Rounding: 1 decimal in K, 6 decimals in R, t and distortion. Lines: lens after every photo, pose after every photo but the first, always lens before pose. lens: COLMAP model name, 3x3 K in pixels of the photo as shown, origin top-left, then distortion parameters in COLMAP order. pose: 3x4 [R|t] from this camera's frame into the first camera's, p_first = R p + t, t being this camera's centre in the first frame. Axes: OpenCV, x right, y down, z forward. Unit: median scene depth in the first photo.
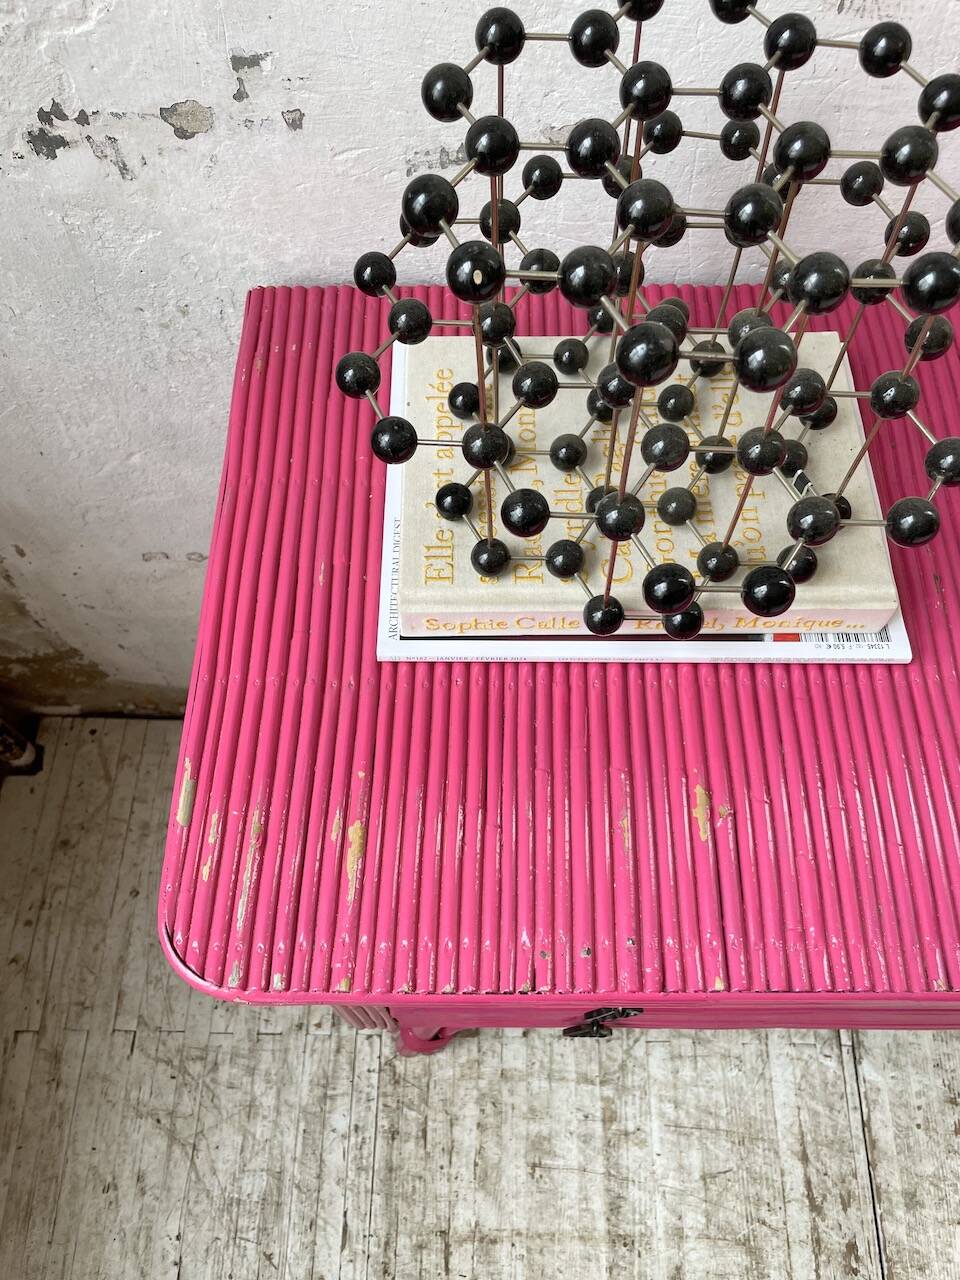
lens RADIAL K [[982.0, 0, 489.8], [0, 982.0, 647.9], [0, 0, 1]] dist [0.069069, -0.102211]
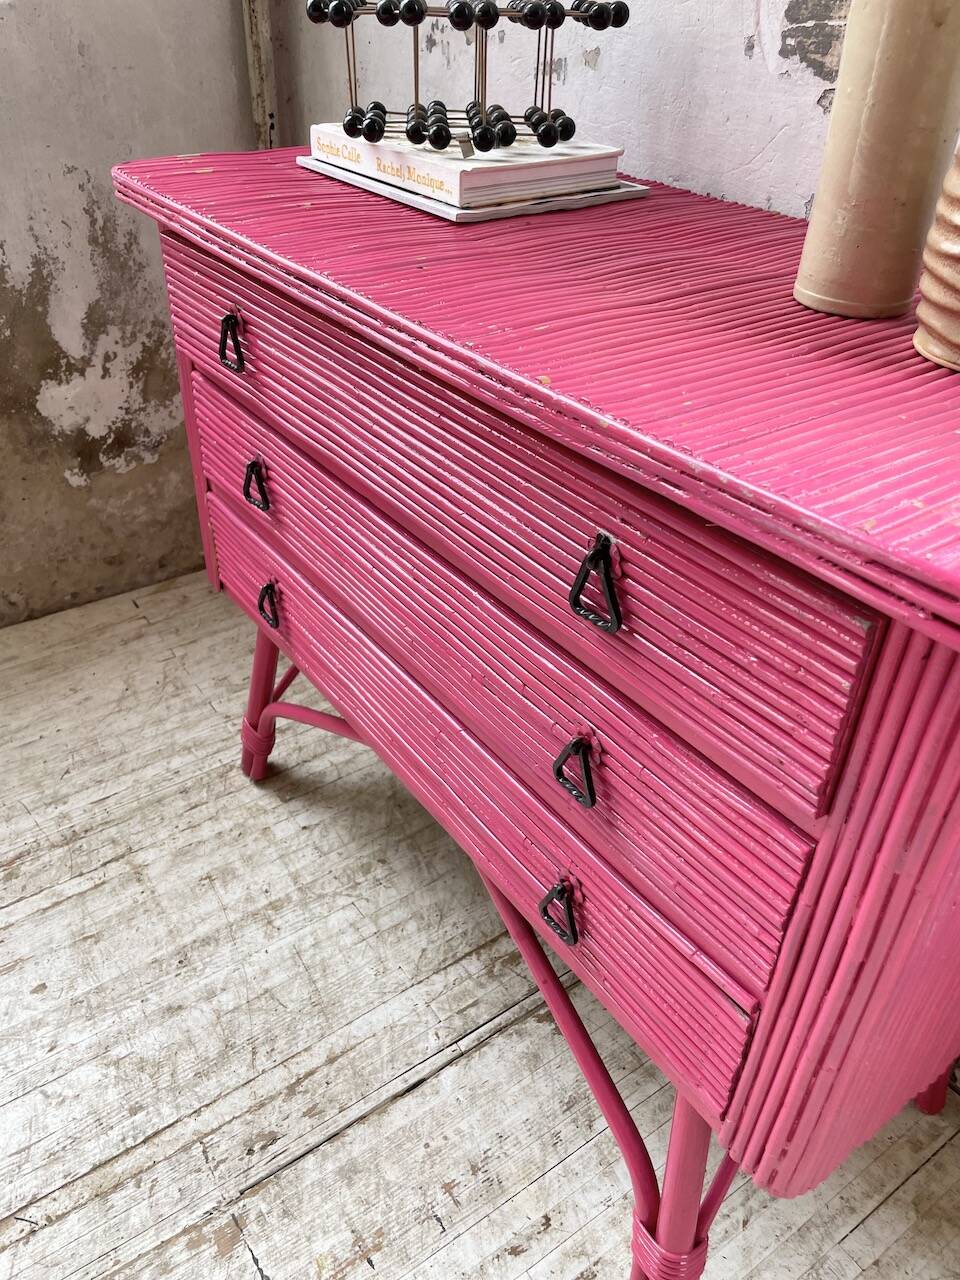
lens RADIAL K [[978.7, 0, 463.4], [0, 978.7, 625.0], [0, 0, 1]] dist [0.079588, -0.118263]
pose [[0.575582, 0.467819, -0.670709, 0.840436], [-0.738893, 0.648927, -0.181470, 0.332507], [0.350346, 0.600033, 0.719179, 0.129387]]
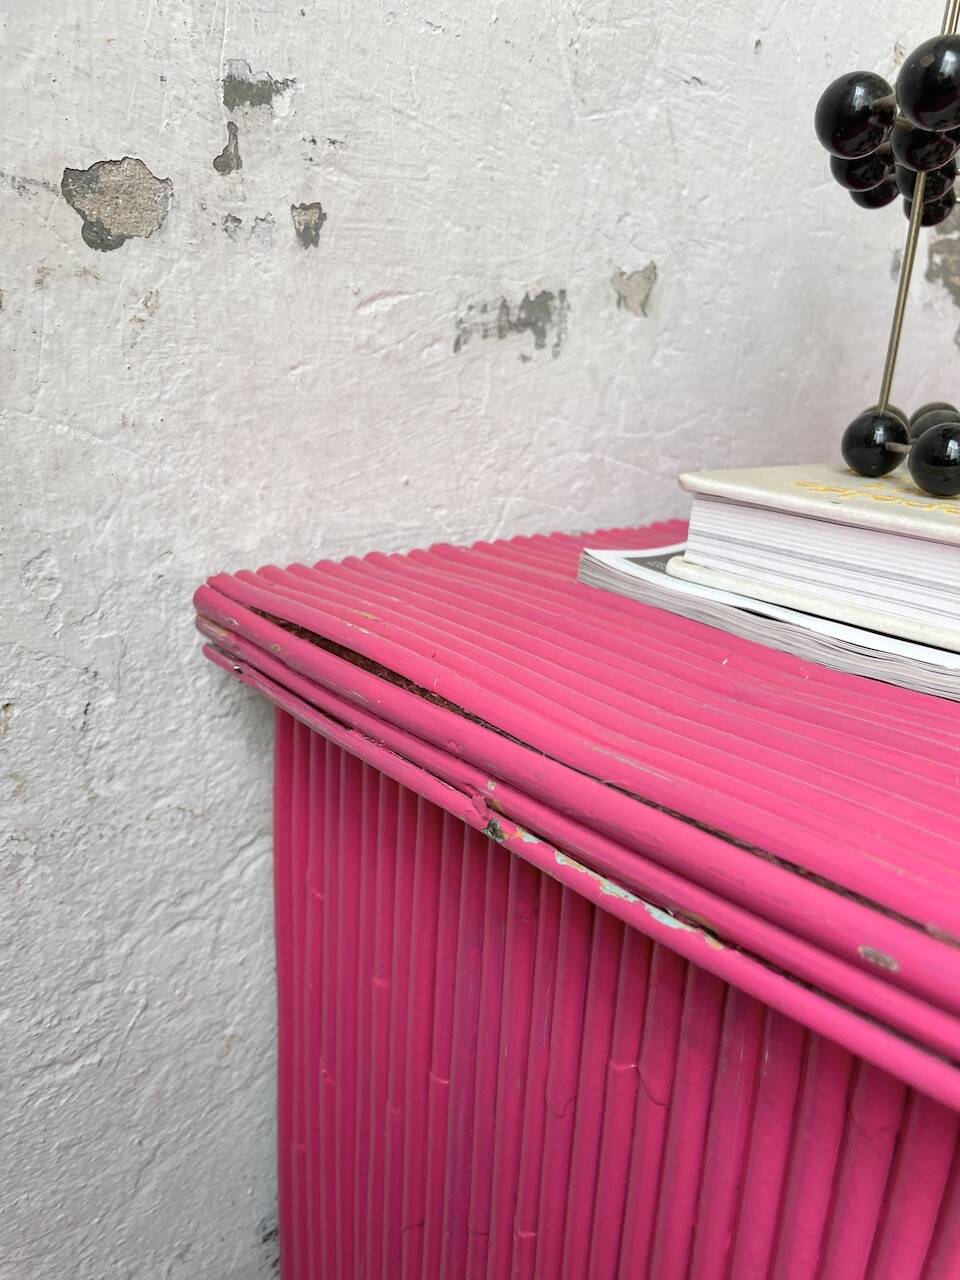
lens RADIAL K [[980.0, 0, 478.4], [0, 980.0, 646.3], [0, 0, 1]] dist [0.079218, -0.122661]
pose [[0.764082, -0.160077, 0.624943, -0.260910], [0.551321, 0.665071, -0.503712, -0.021349], [-0.334999, 0.729421, 0.596423, 0.414109]]
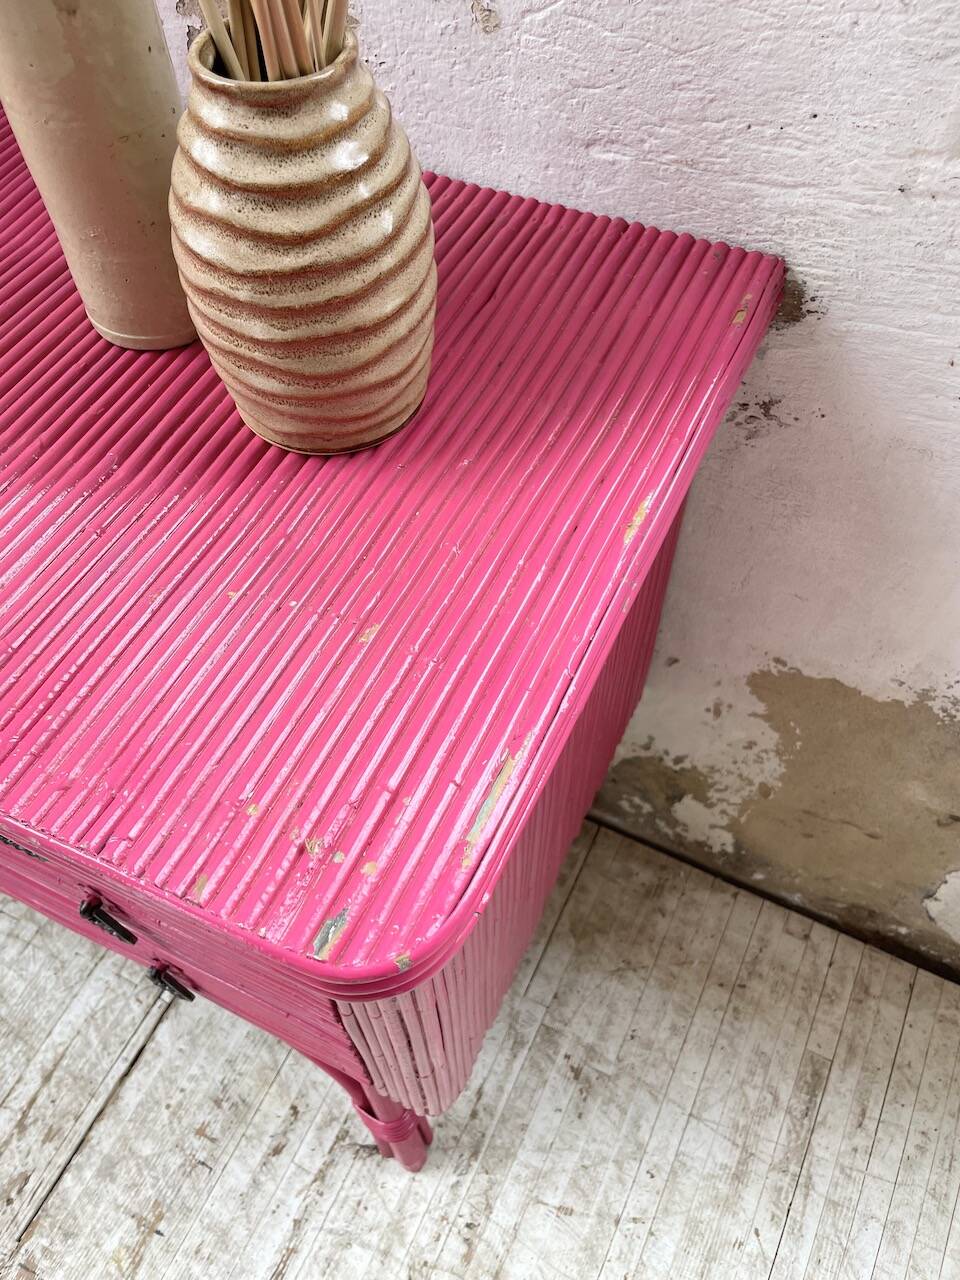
lens RADIAL K [[984.7, 0, 479.4], [0, 984.7, 651.6], [0, 0, 1]] dist [0.077688, -0.123860]
pose [[0.902150, 0.347548, -0.255607, 0.803072], [-0.375766, 0.924085, -0.069768, 0.054886], [0.211954, 0.158990, 0.964260, 0.117384]]
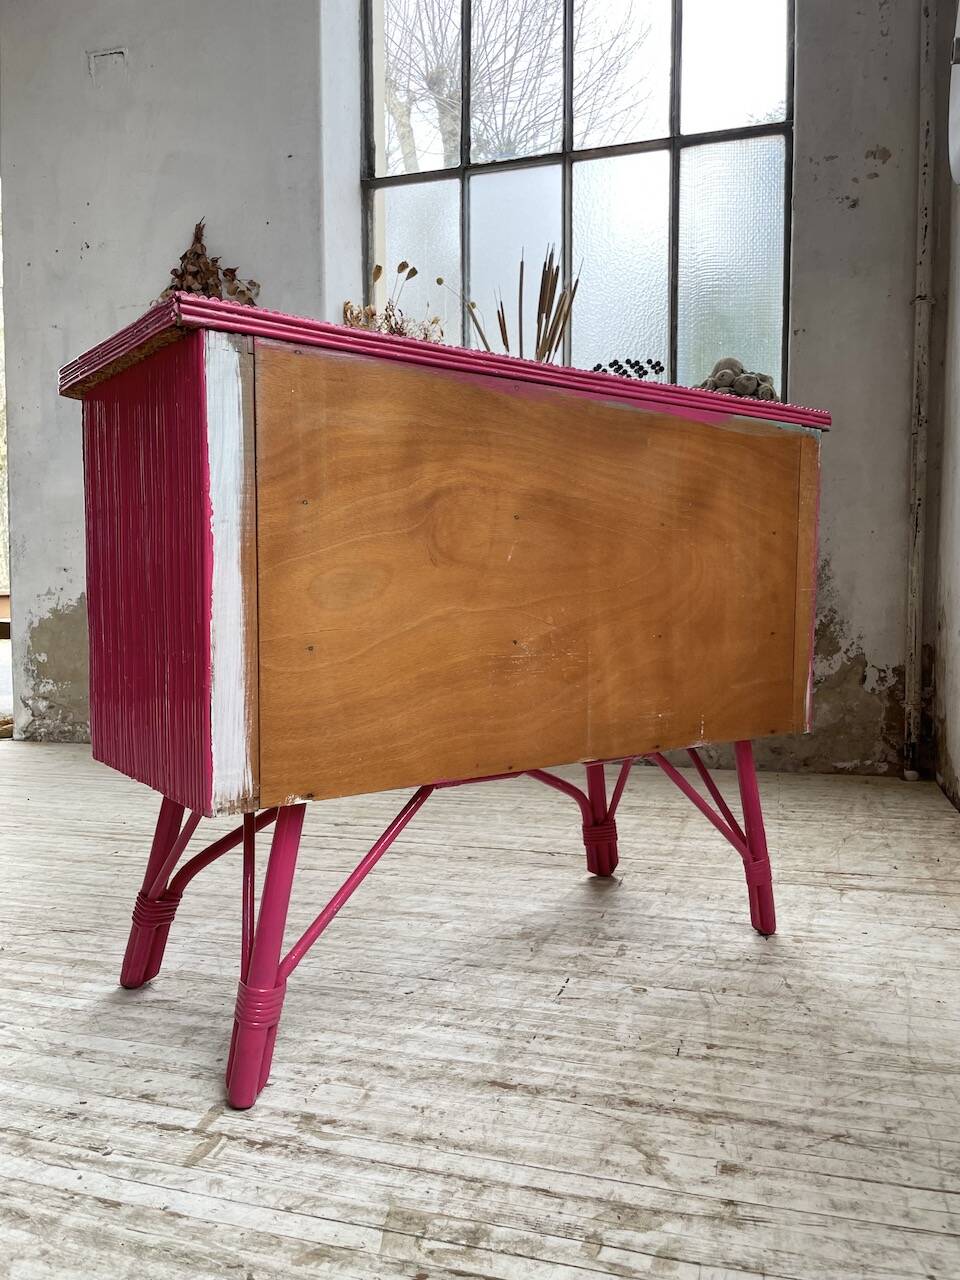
lens RADIAL K [[970.8, 0, 484.7], [0, 970.8, 647.9], [0, 0, 1]] dist [0.077524, -0.106862]
pose [[-0.271142, 0.055251, -0.960952, 2.019888], [-0.859224, 0.436087, 0.267512, 0.246693], [0.433839, 0.898207, -0.070769, 0.633307]]
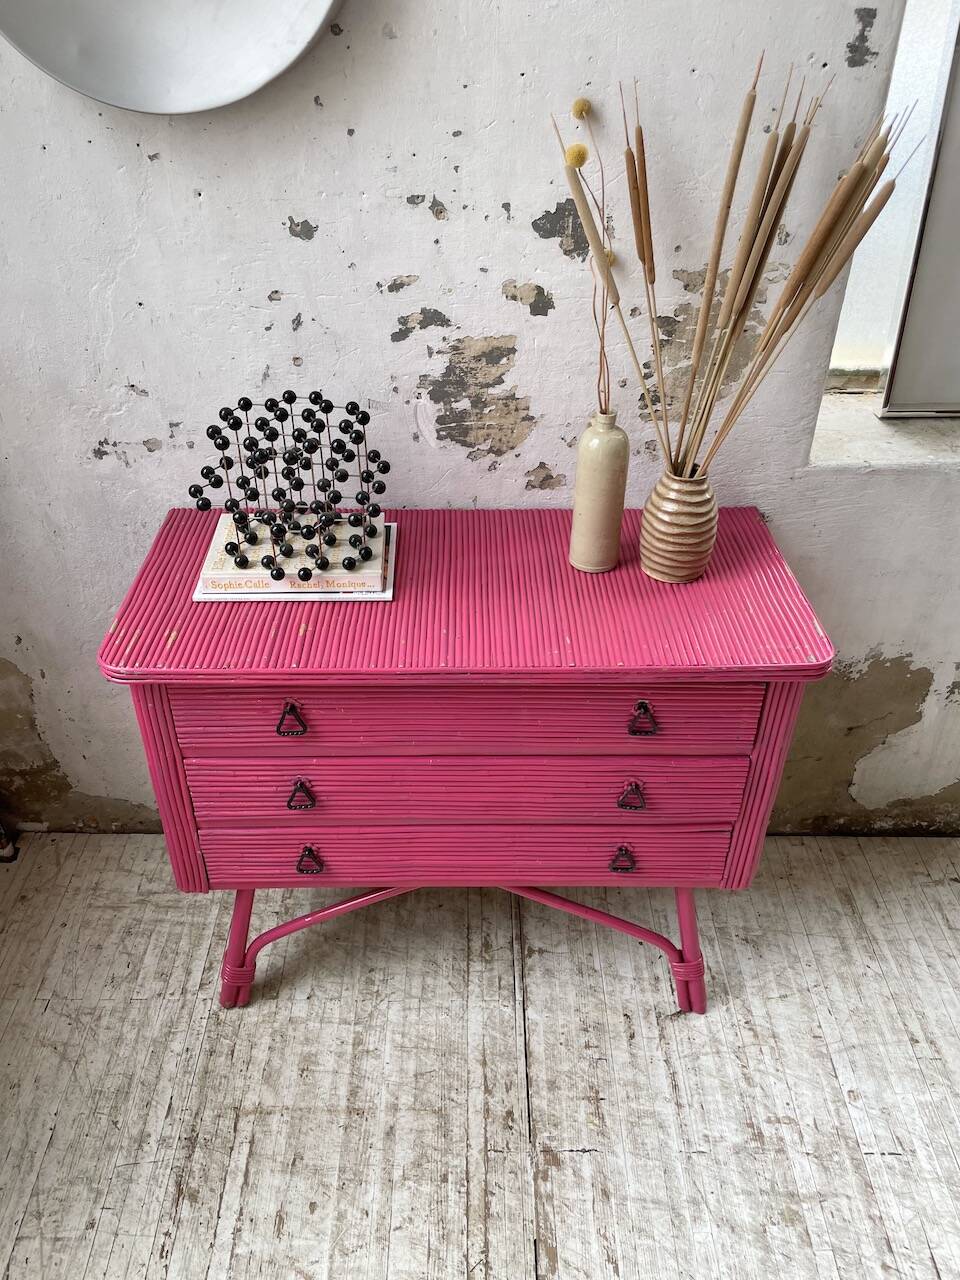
lens RADIAL K [[974.0, 0, 472.2], [0, 974.0, 646.6], [0, 0, 1]] dist [0.075842, -0.108936]
pose [[0.999901, -0.006864, 0.012256, 0.291092], [0.011747, 0.887000, -0.461621, 0.655935], [-0.007703, 0.461719, 0.886993, -0.627406]]
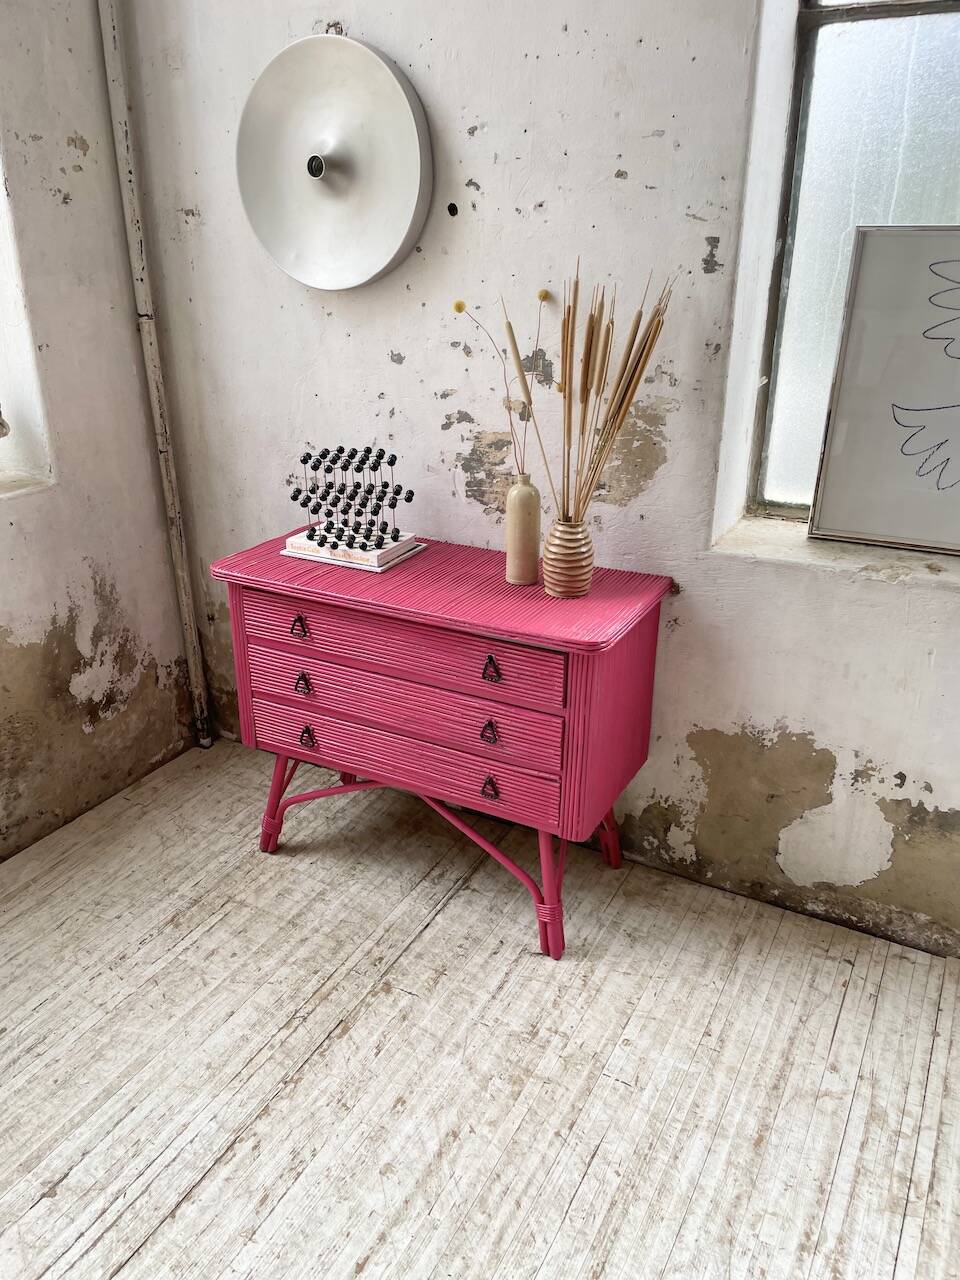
lens RADIAL K [[978.5, 0, 476.5], [0, 978.5, 647.5], [0, 0, 1]] dist [0.082446, -0.121127]
pose [[0.884837, 0.181801, -0.428966, 1.278227], [-0.415498, 0.724455, -0.550024, 1.160586], [0.210771, 0.664916, 0.716563, -0.834827]]
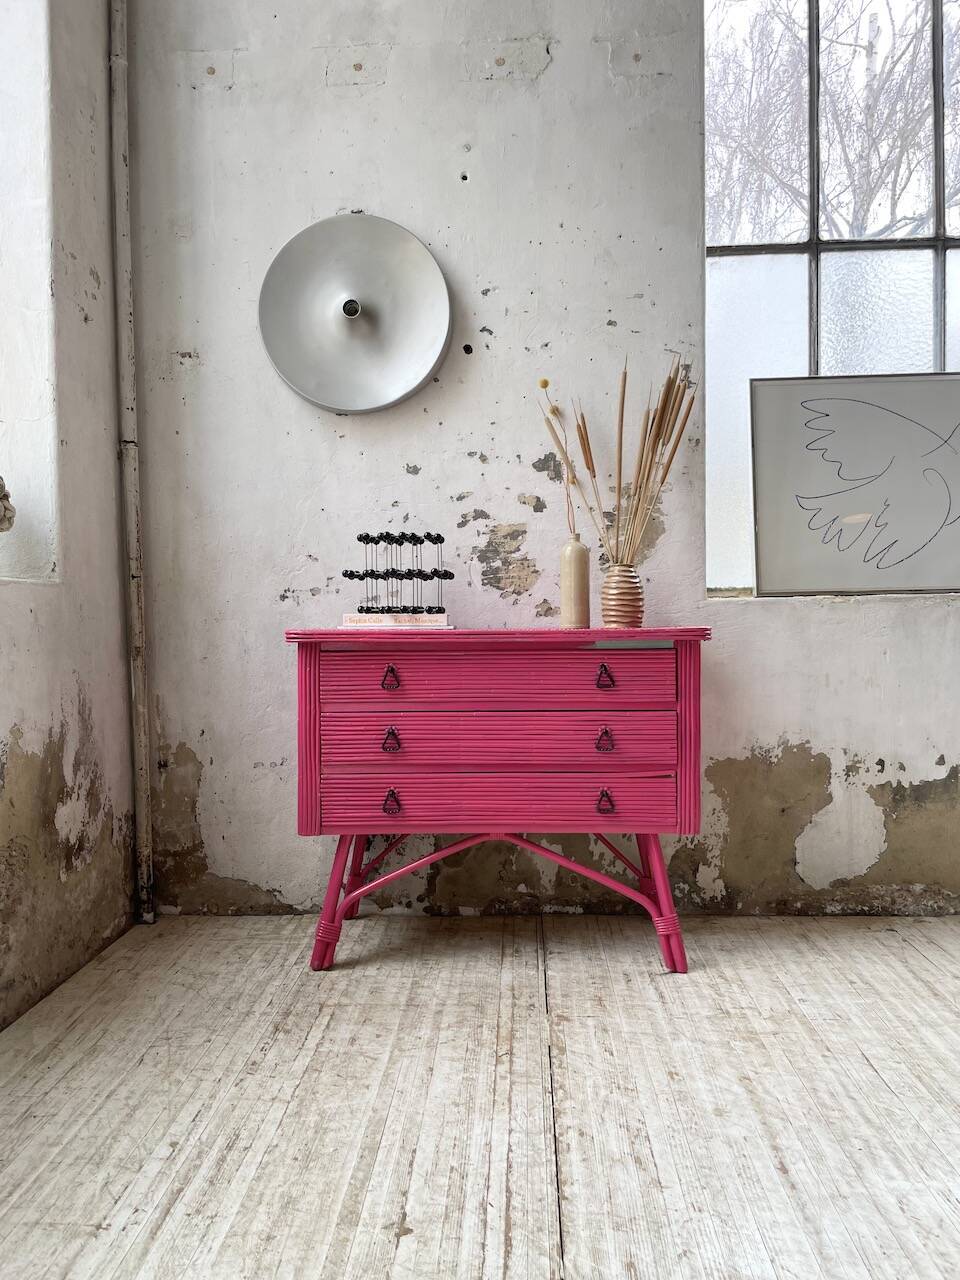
lens RADIAL K [[976.1, 0, 491.1], [0, 976.1, 646.5], [0, 0, 1]] dist [0.084620, -0.120667]
pose [[0.999716, -0.012481, -0.020309, 0.328932], [-0.011982, 0.473406, -0.880763, 1.928635], [0.020607, 0.880756, 0.473122, -0.508365]]
